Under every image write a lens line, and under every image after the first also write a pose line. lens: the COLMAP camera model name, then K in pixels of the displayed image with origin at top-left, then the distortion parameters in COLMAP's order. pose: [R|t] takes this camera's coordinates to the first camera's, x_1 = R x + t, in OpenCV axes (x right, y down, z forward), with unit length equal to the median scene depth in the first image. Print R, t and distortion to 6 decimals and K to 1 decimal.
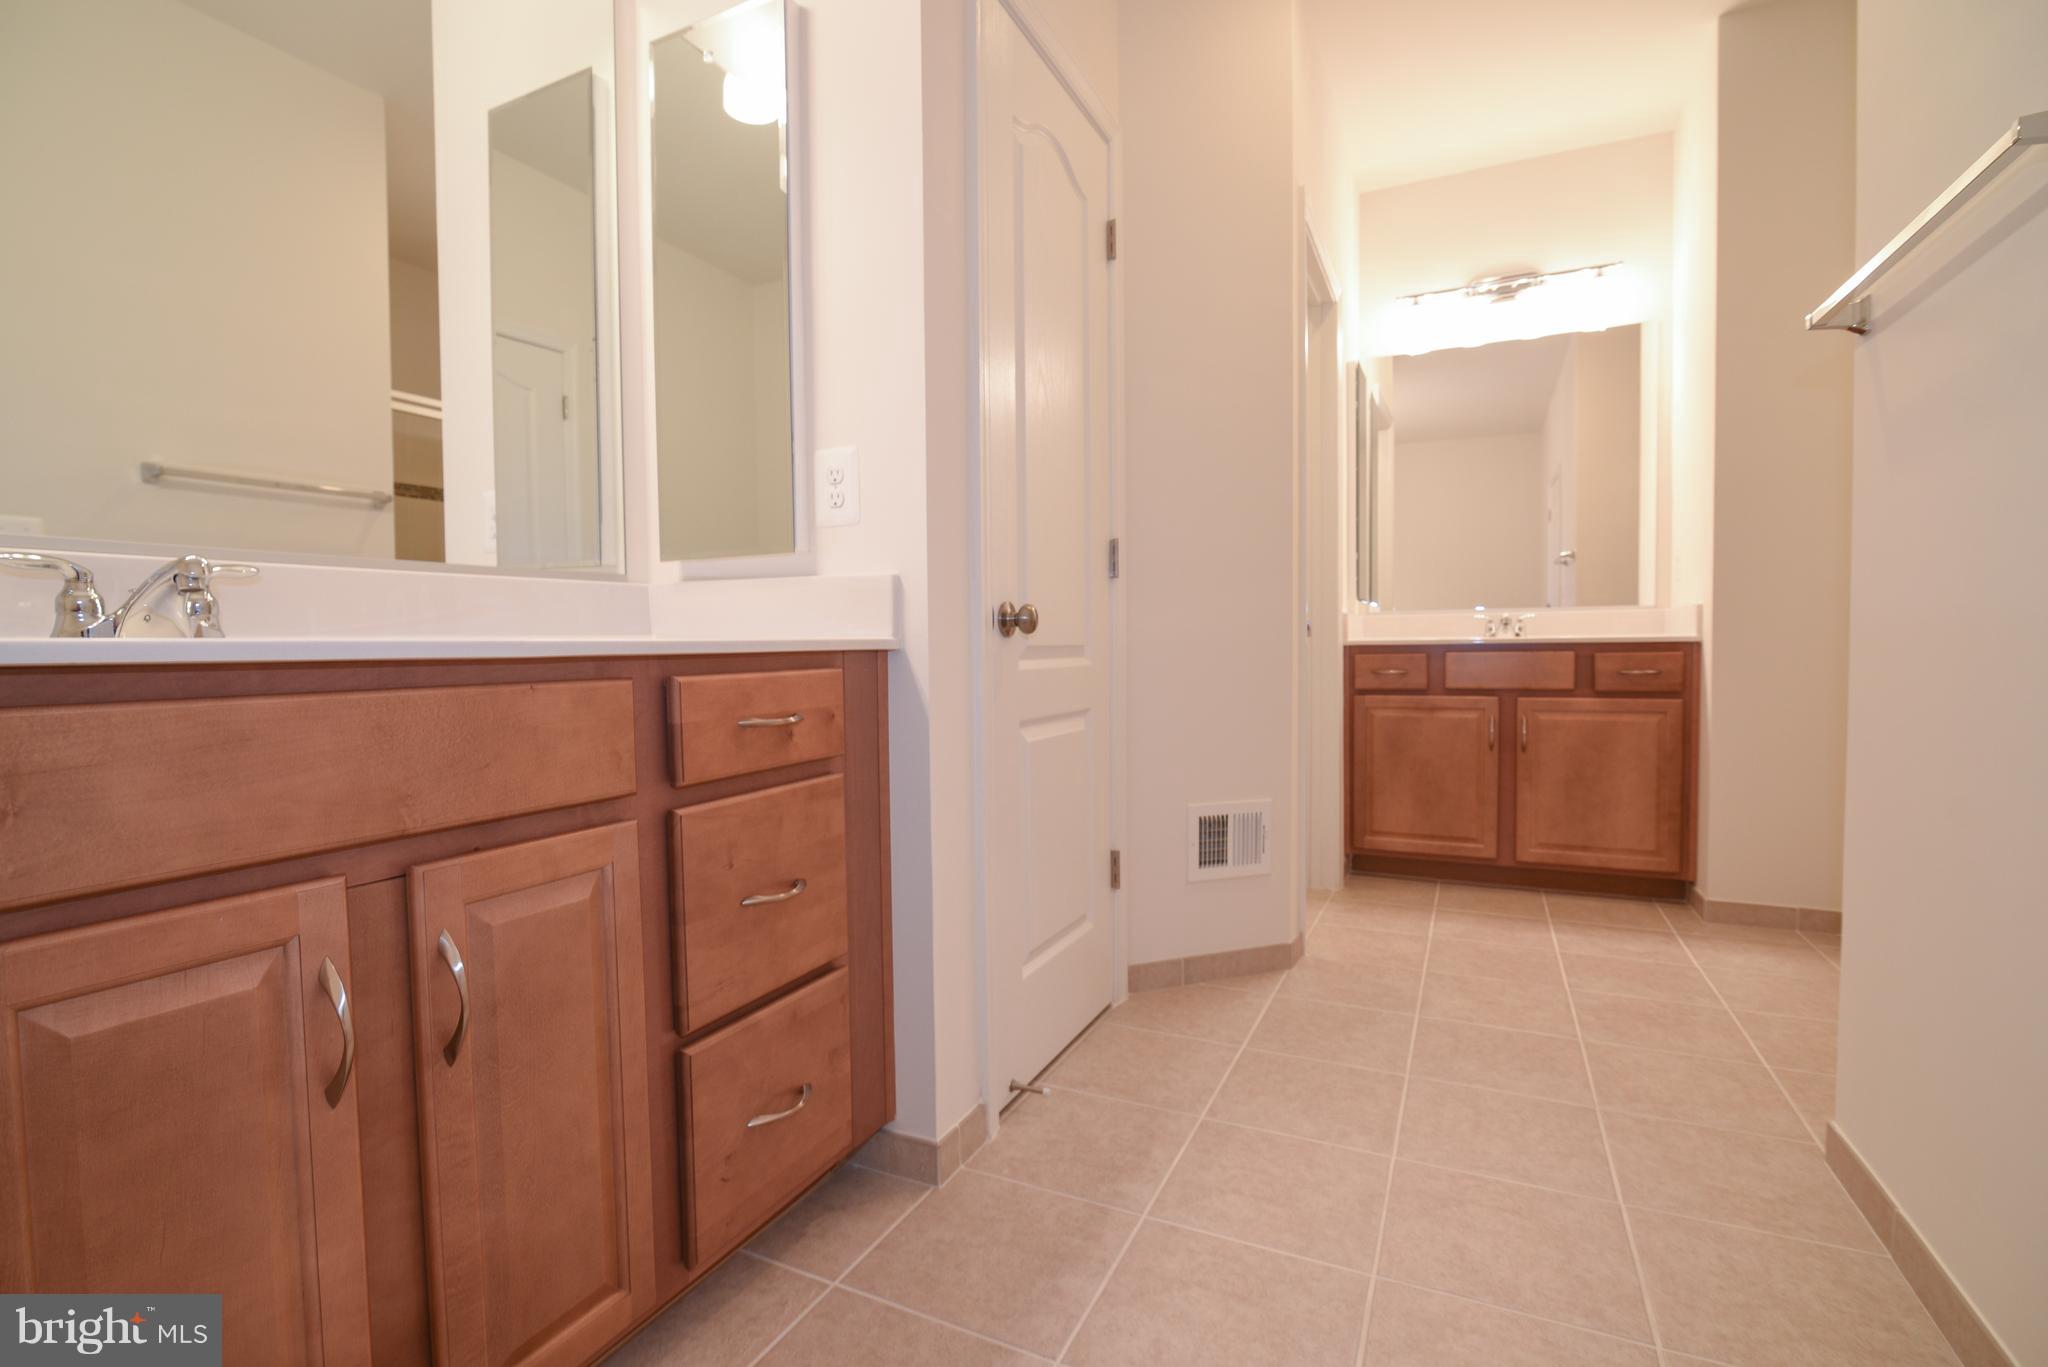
lens RADIAL K [[936.9, 0, 1024.4], [0, 936.9, 685.6], [0, 0, 1]] dist [-0.021422, 0.001680]
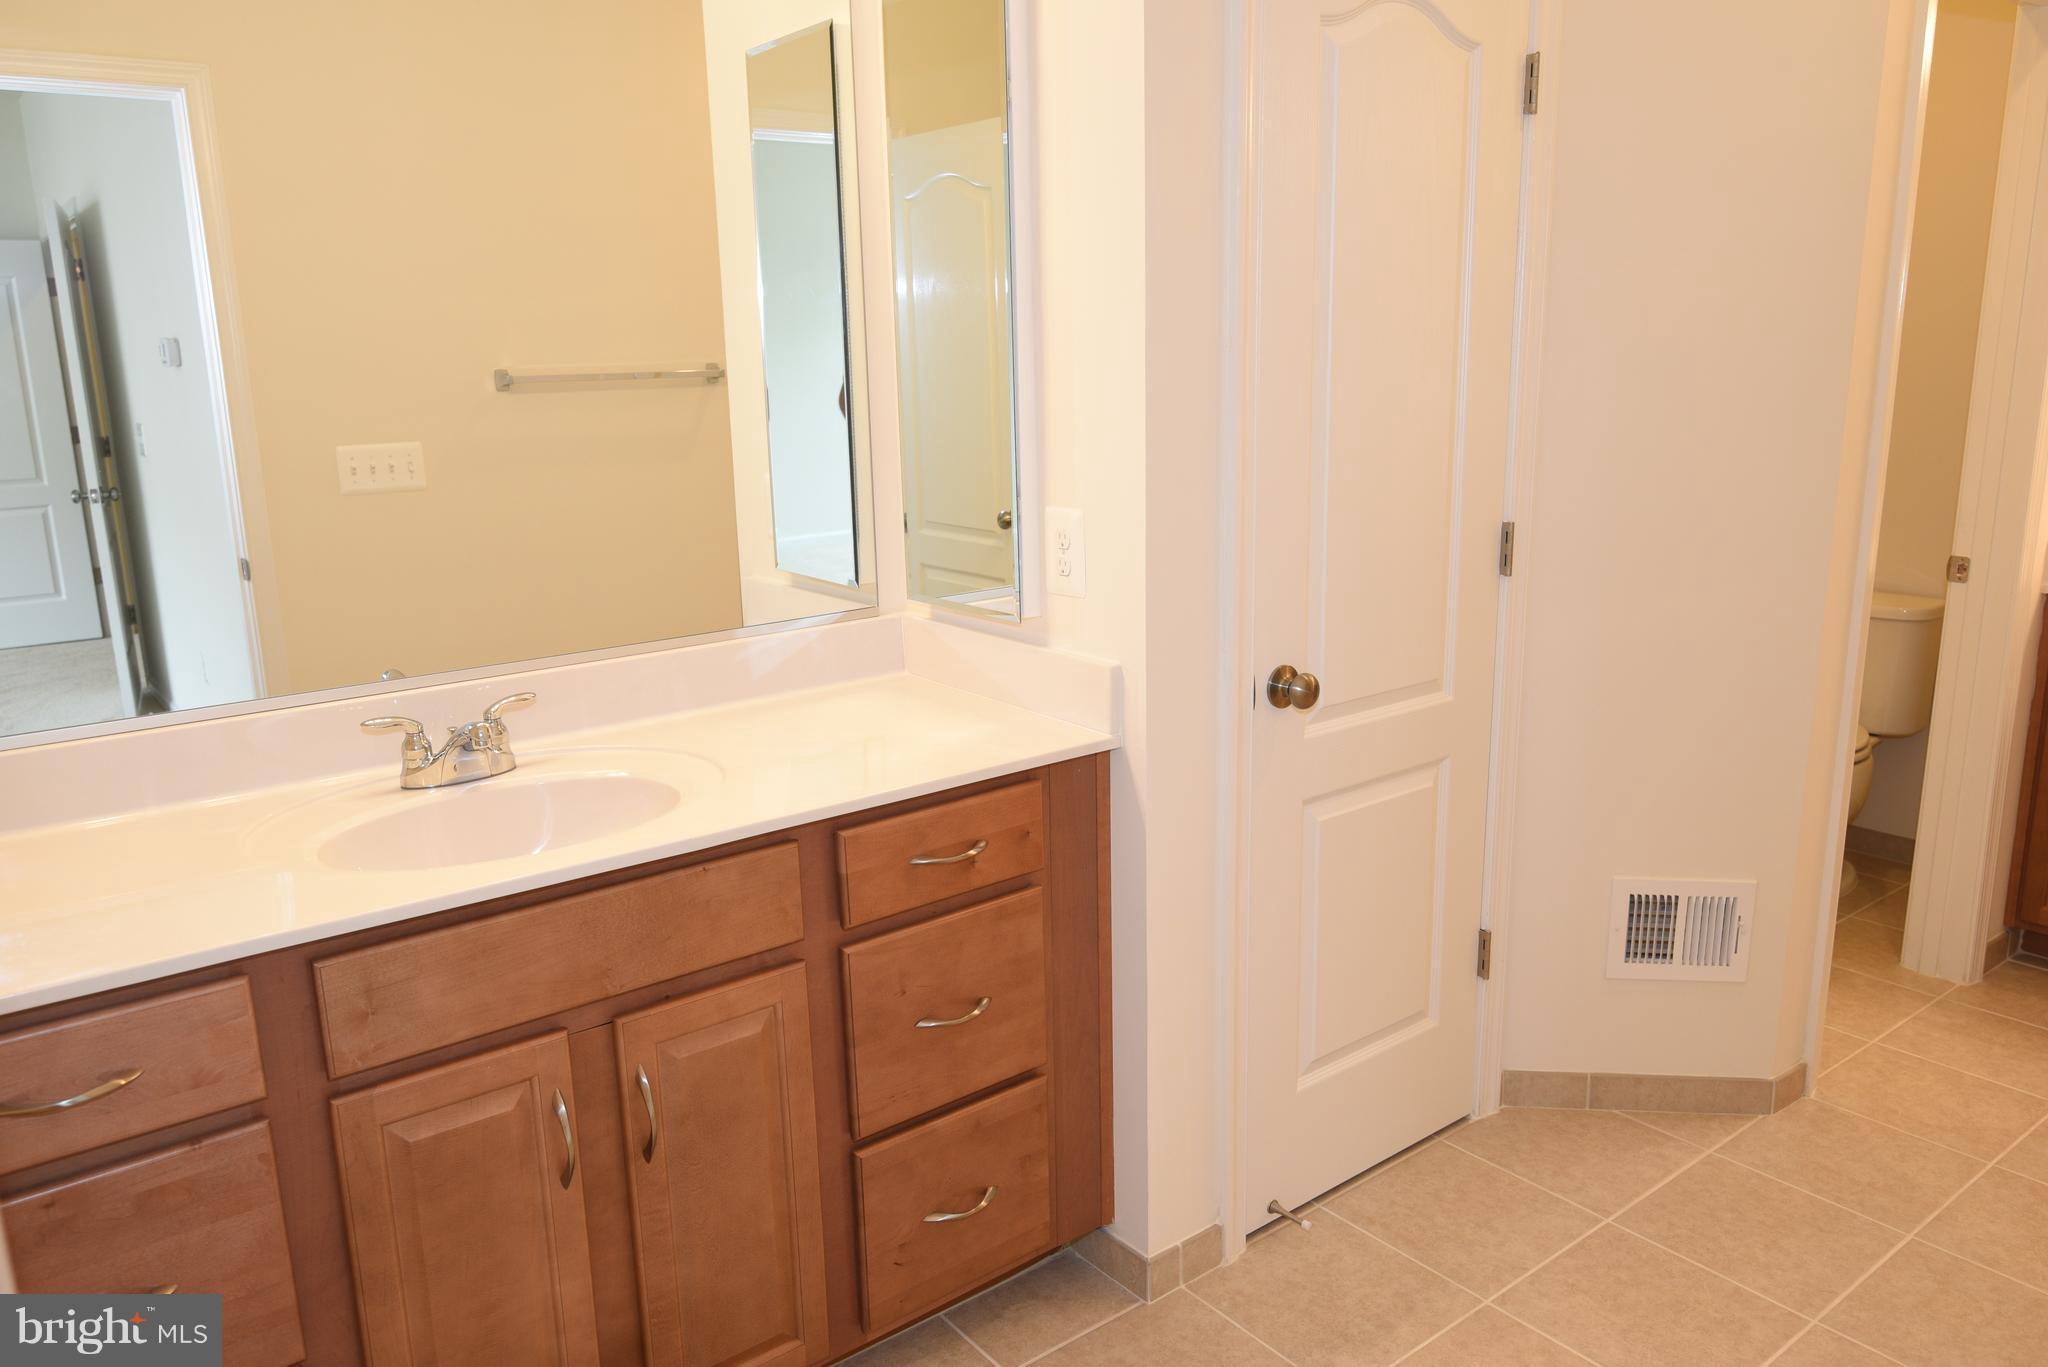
lens RADIAL K [[1456.1, 0, 1033.2], [0, 1456.1, 682.1], [0, 0, 1]] dist [0.000804, 0.005803]
pose [[0.897815, 0.091612, -0.430739, 0.446718], [-0.008208, 0.981433, 0.191628, -0.423441], [0.440297, -0.168511, 0.881897, -0.292705]]
